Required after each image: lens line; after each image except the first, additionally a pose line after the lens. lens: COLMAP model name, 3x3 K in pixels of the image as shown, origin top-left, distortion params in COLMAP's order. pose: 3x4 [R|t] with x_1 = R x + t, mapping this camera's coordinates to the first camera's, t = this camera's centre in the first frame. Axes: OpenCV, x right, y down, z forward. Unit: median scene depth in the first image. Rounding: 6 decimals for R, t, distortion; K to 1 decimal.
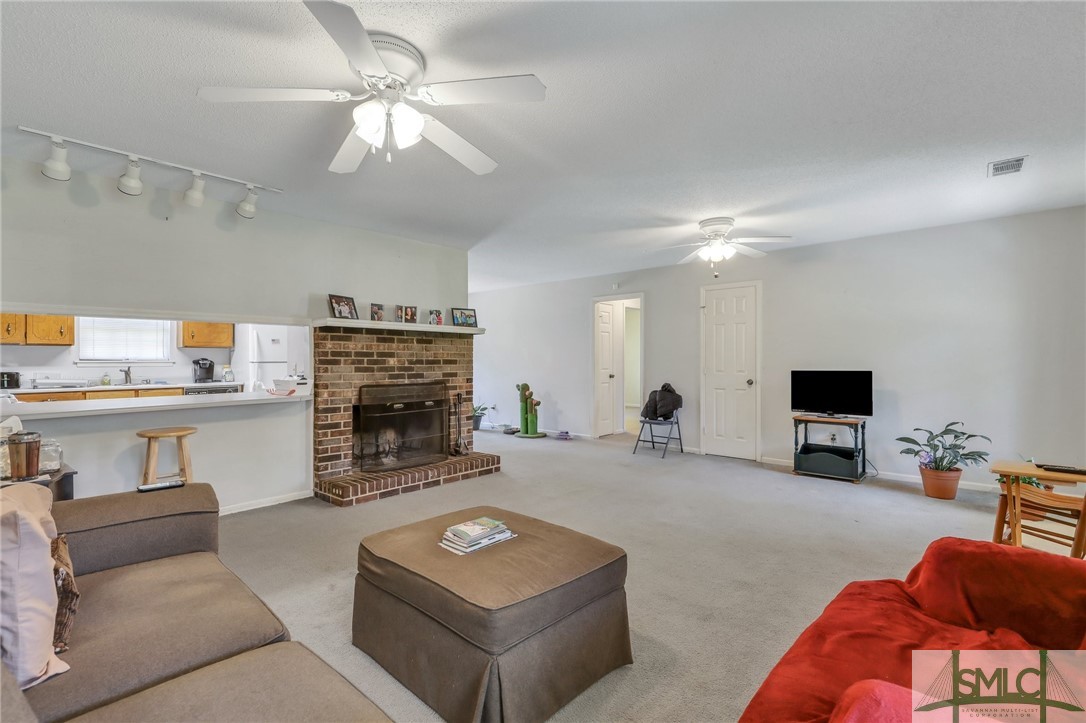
lens RADIAL K [[496.2, 0, 546.0], [0, 496.2, 359.6], [0, 0, 1]] dist [0.003866, 0.000553]
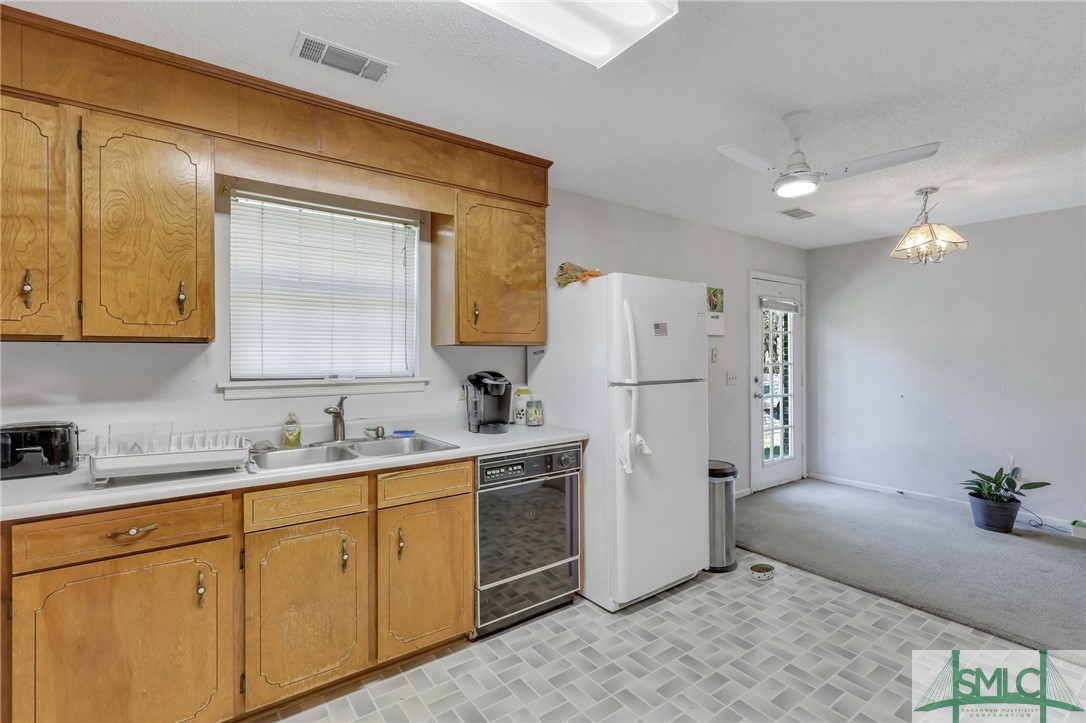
lens RADIAL K [[496.2, 0, 542.4], [0, 496.2, 359.0], [0, 0, 1]] dist [0.003866, 0.000553]
pose [[0.976767, -0.001589, -0.214297, -0.609864], [0.002327, 0.999992, 0.003194, -0.015897], [0.214291, -0.003618, 0.976763, 0.666543]]
